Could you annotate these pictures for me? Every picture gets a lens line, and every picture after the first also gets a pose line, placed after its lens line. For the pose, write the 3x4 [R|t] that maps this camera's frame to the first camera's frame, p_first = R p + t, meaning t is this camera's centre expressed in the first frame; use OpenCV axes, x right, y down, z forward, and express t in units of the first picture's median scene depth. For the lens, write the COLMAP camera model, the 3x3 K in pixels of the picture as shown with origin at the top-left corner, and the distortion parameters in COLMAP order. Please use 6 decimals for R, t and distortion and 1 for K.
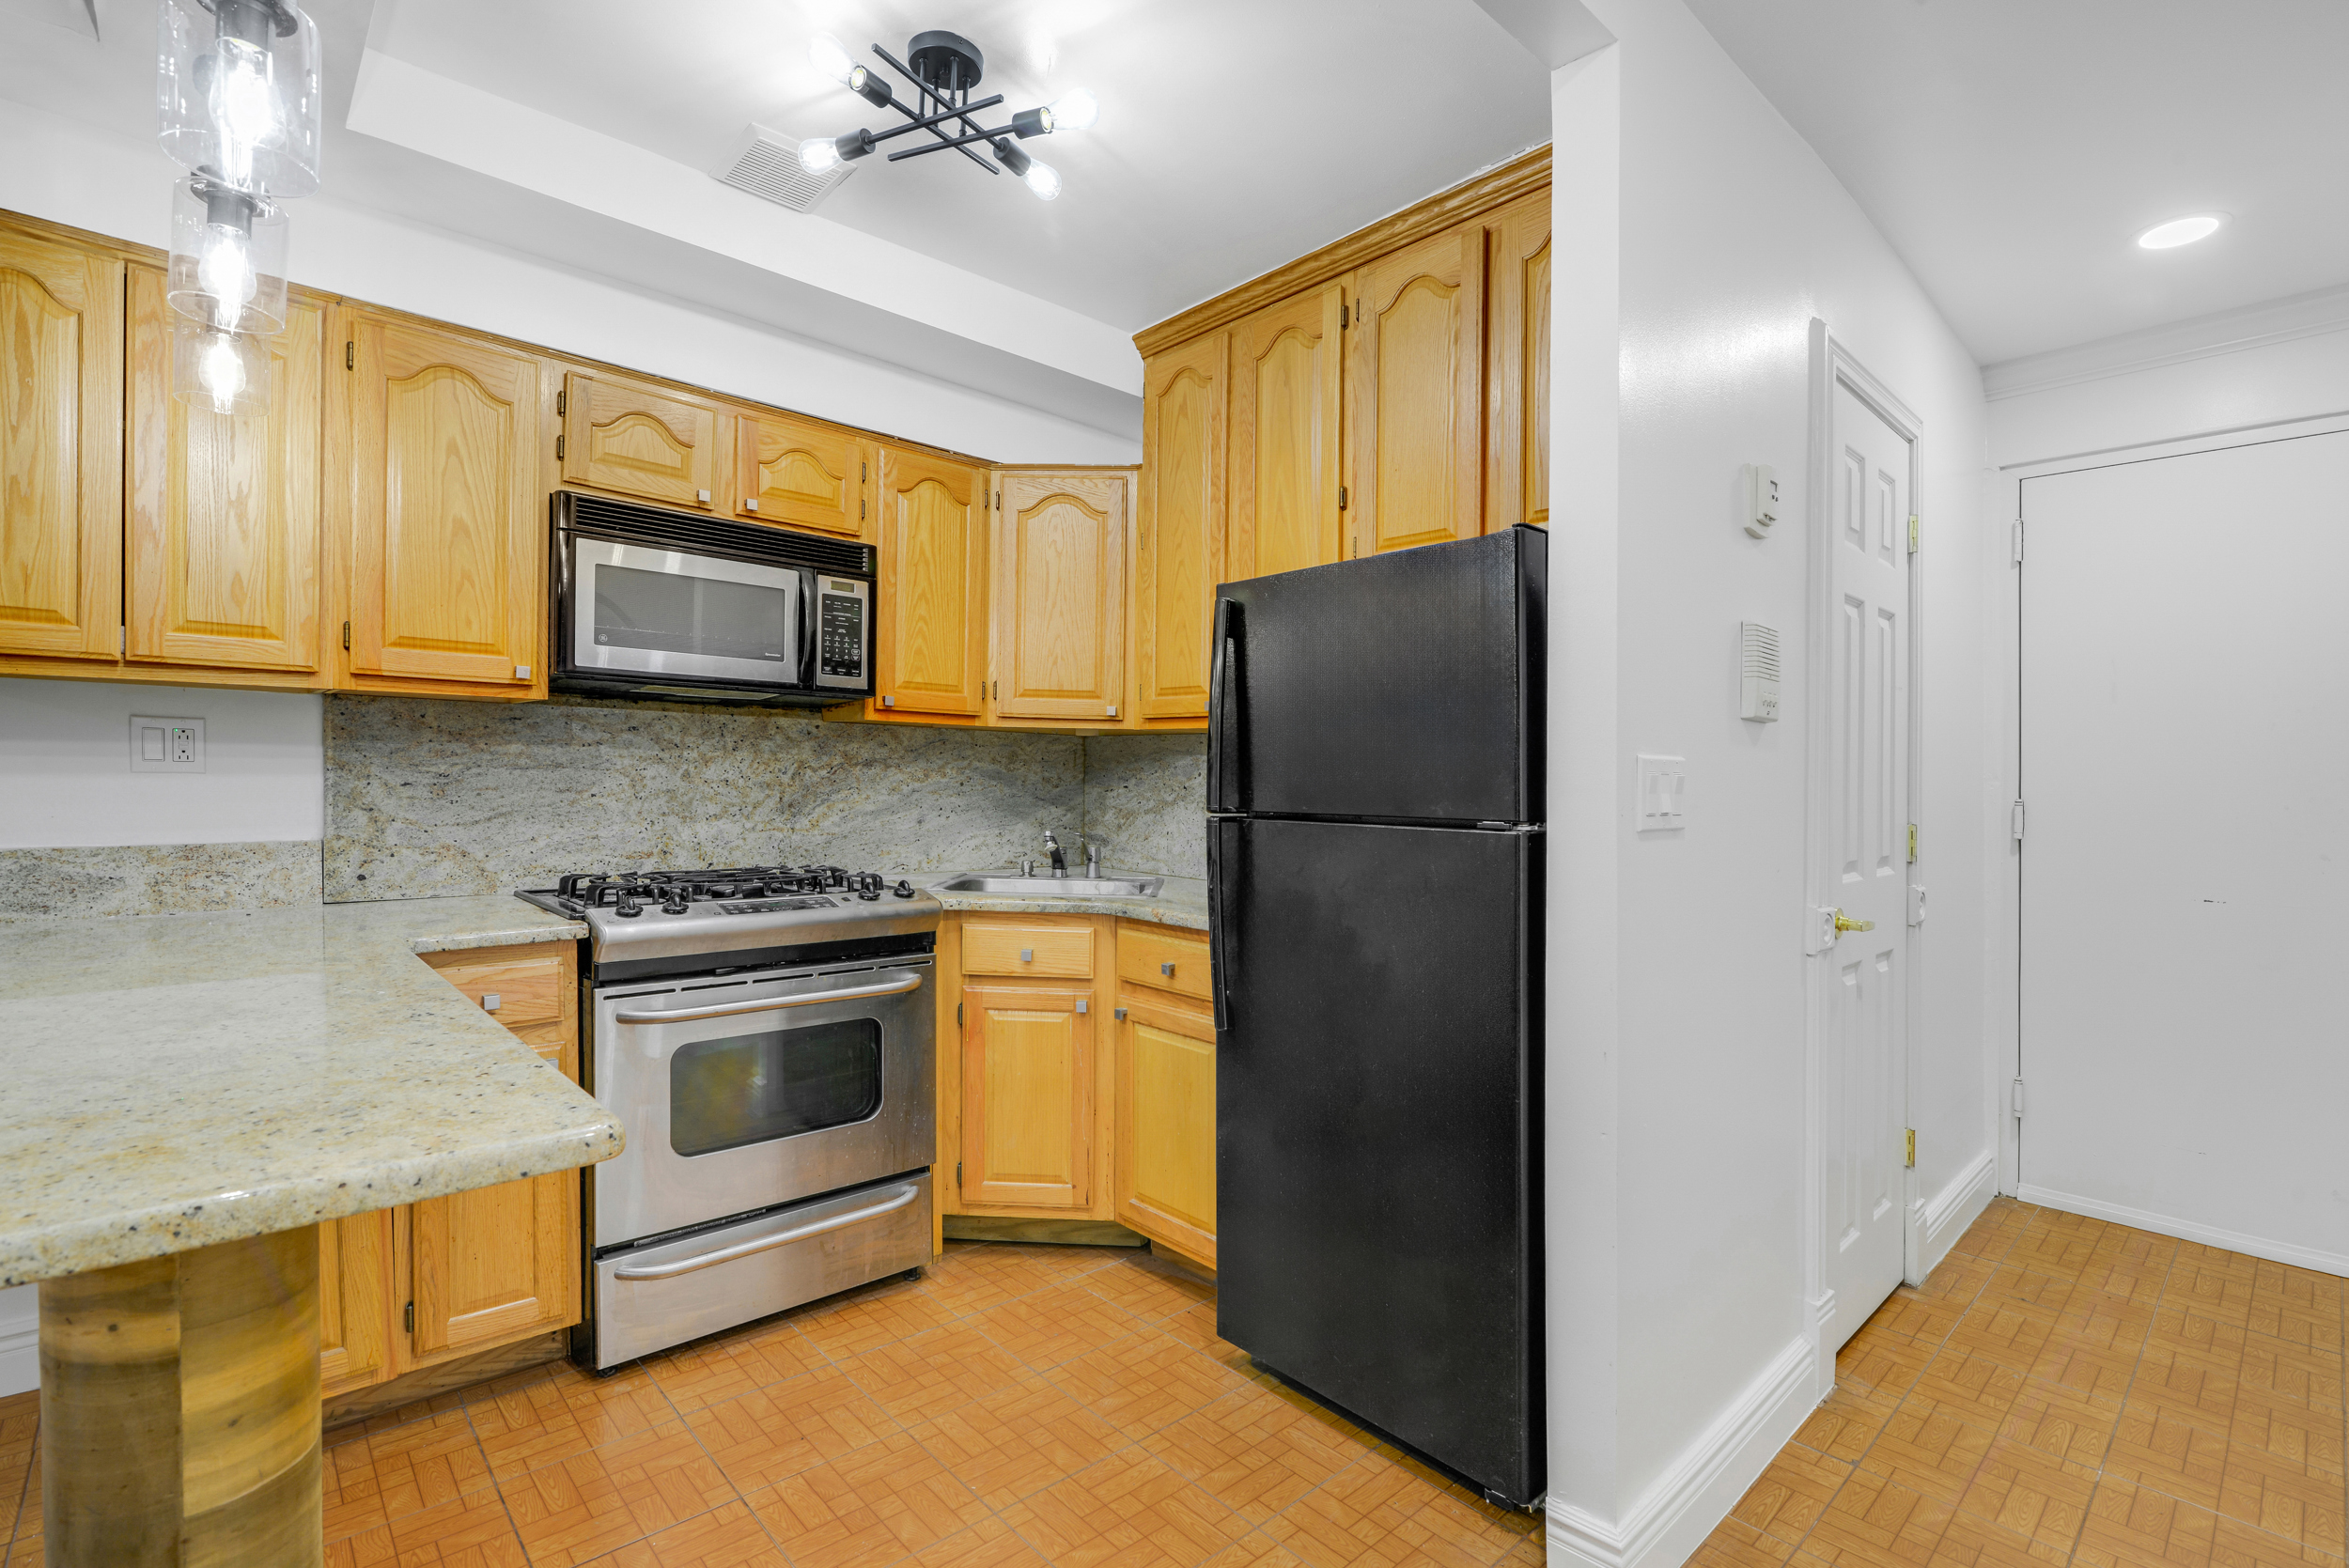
lens RADIAL K [[1081.5, 0, 1172.8], [0, 1081.5, 771.9], [0, 0, 1]] dist [-0.014106, -0.000683]
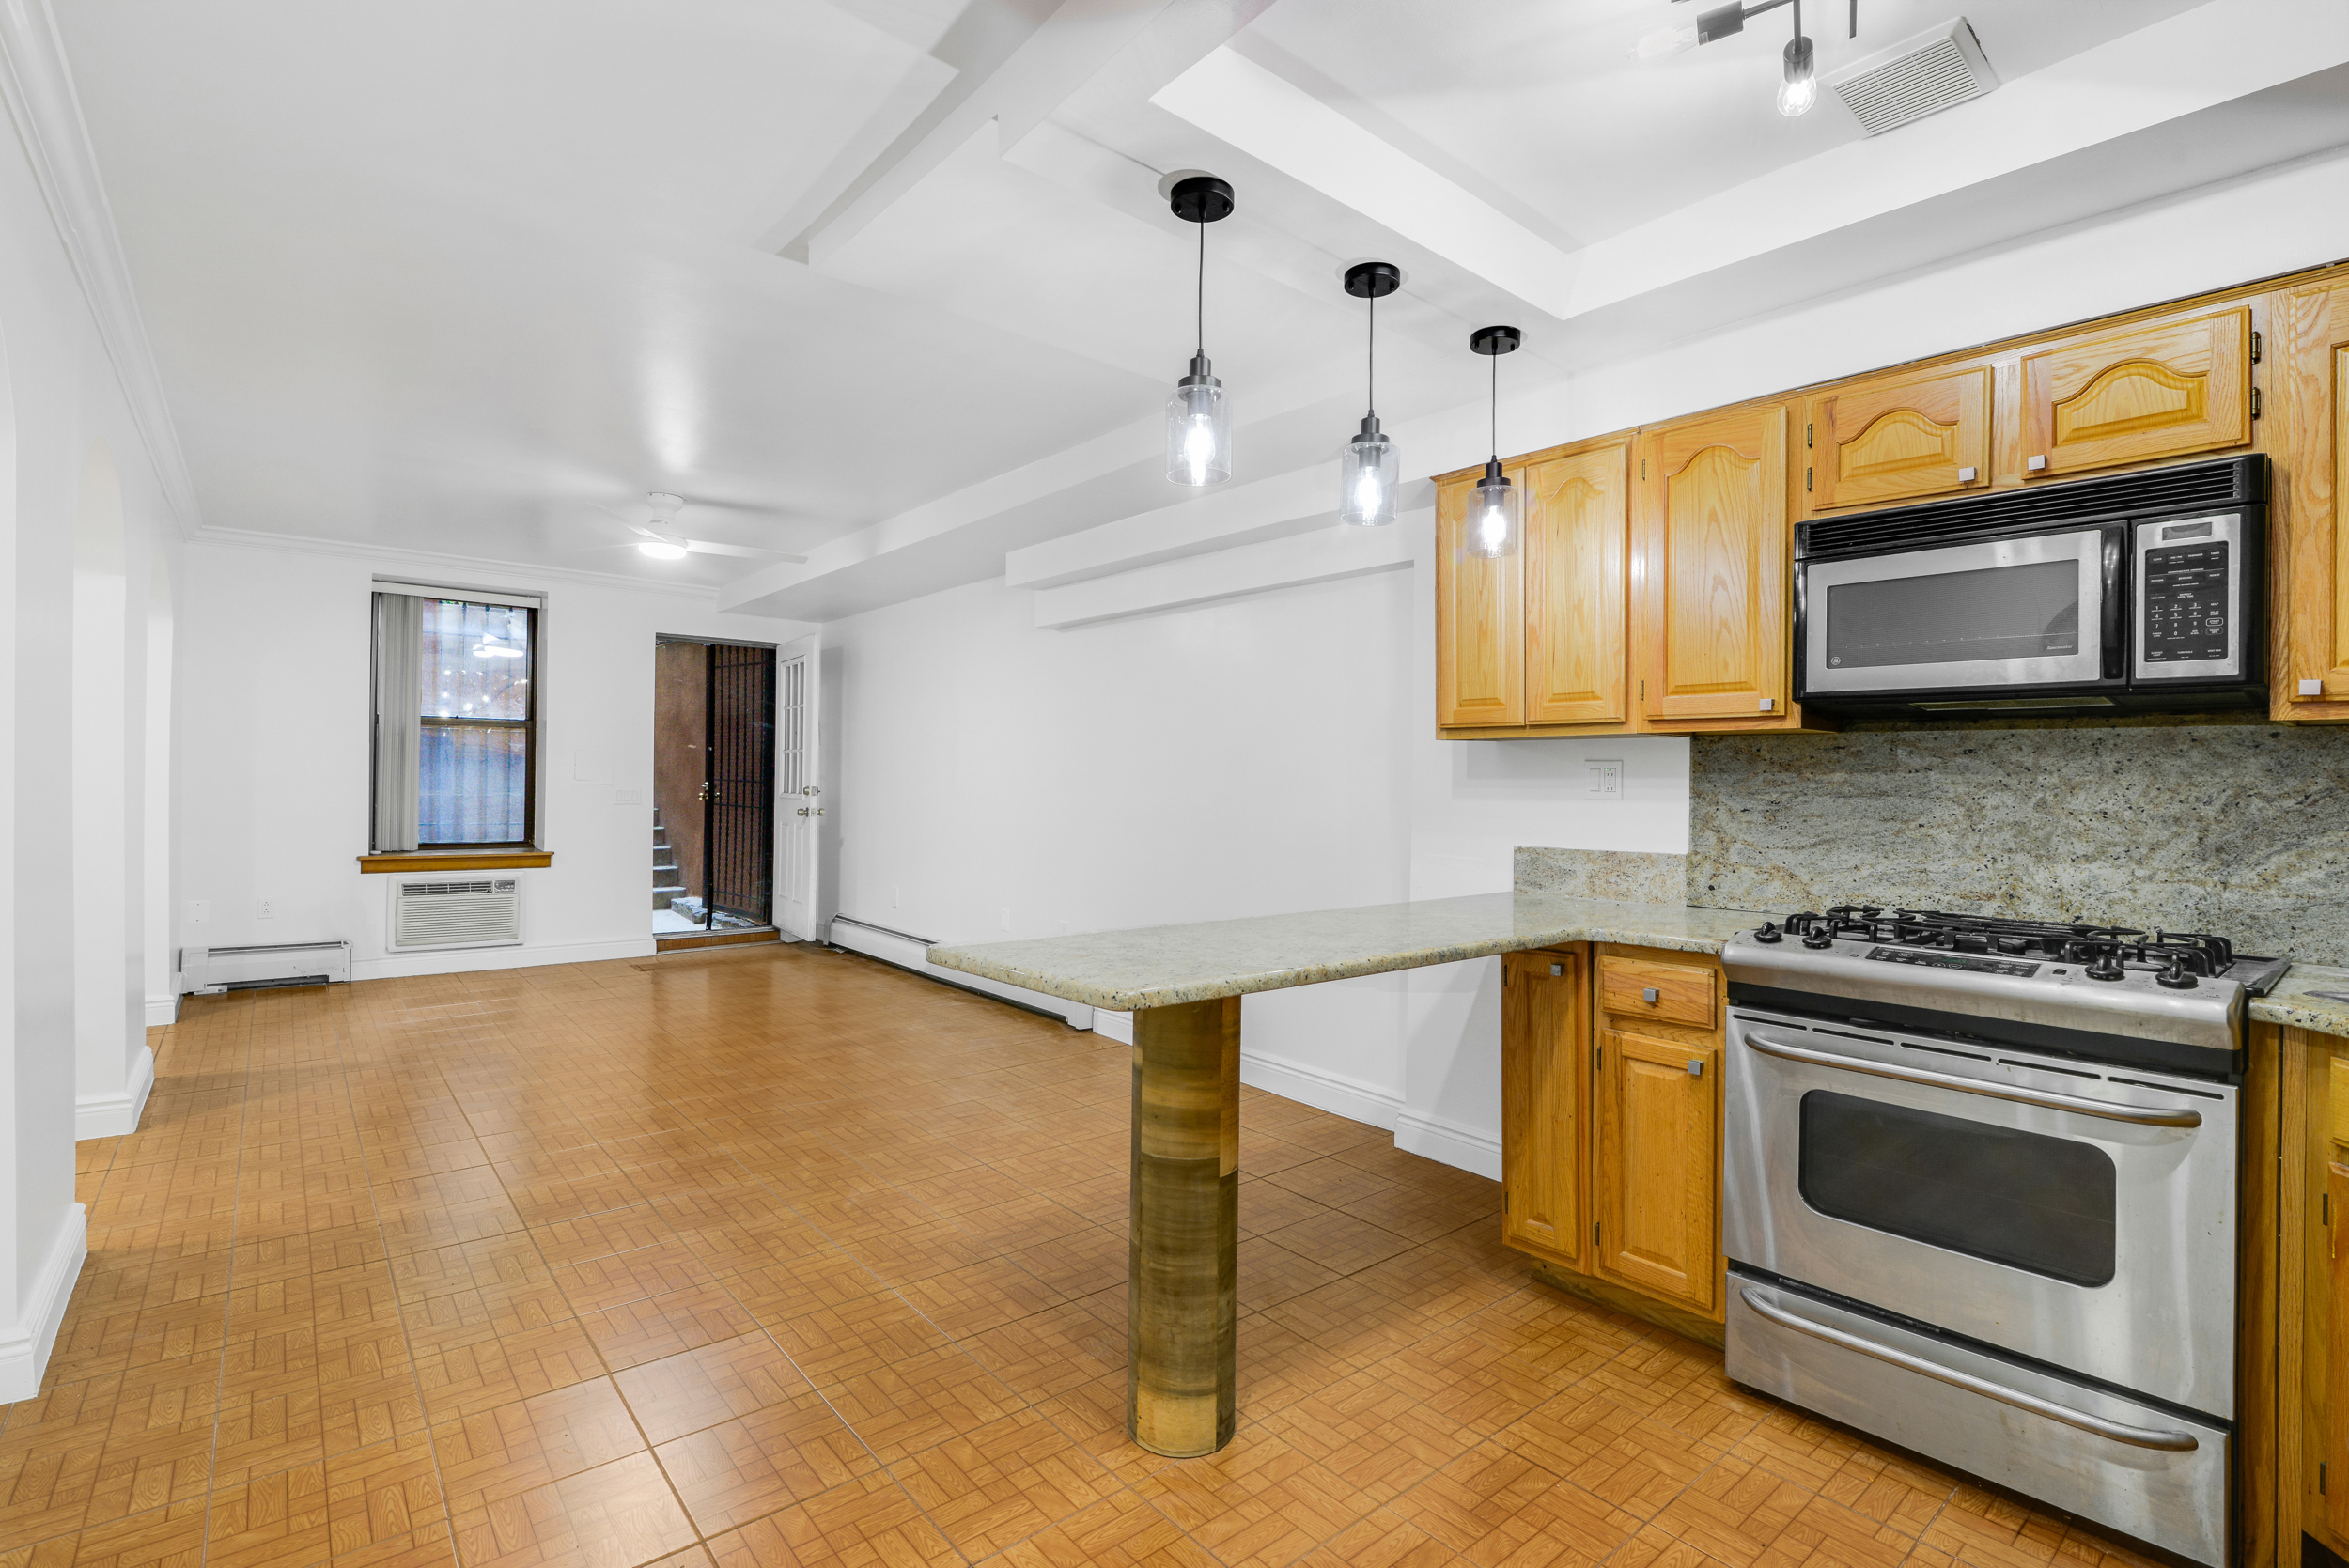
lens RADIAL K [[1081.5, 0, 1181.8], [0, 1081.5, 783.3], [0, 0, 1]] dist [-0.014106, -0.000683]
pose [[-0.037345, -0.018836, -0.999125, 0.439909], [-0.011063, 0.999769, -0.018434, 0.010062], [0.999241, 0.010365, -0.037545, 0.427313]]
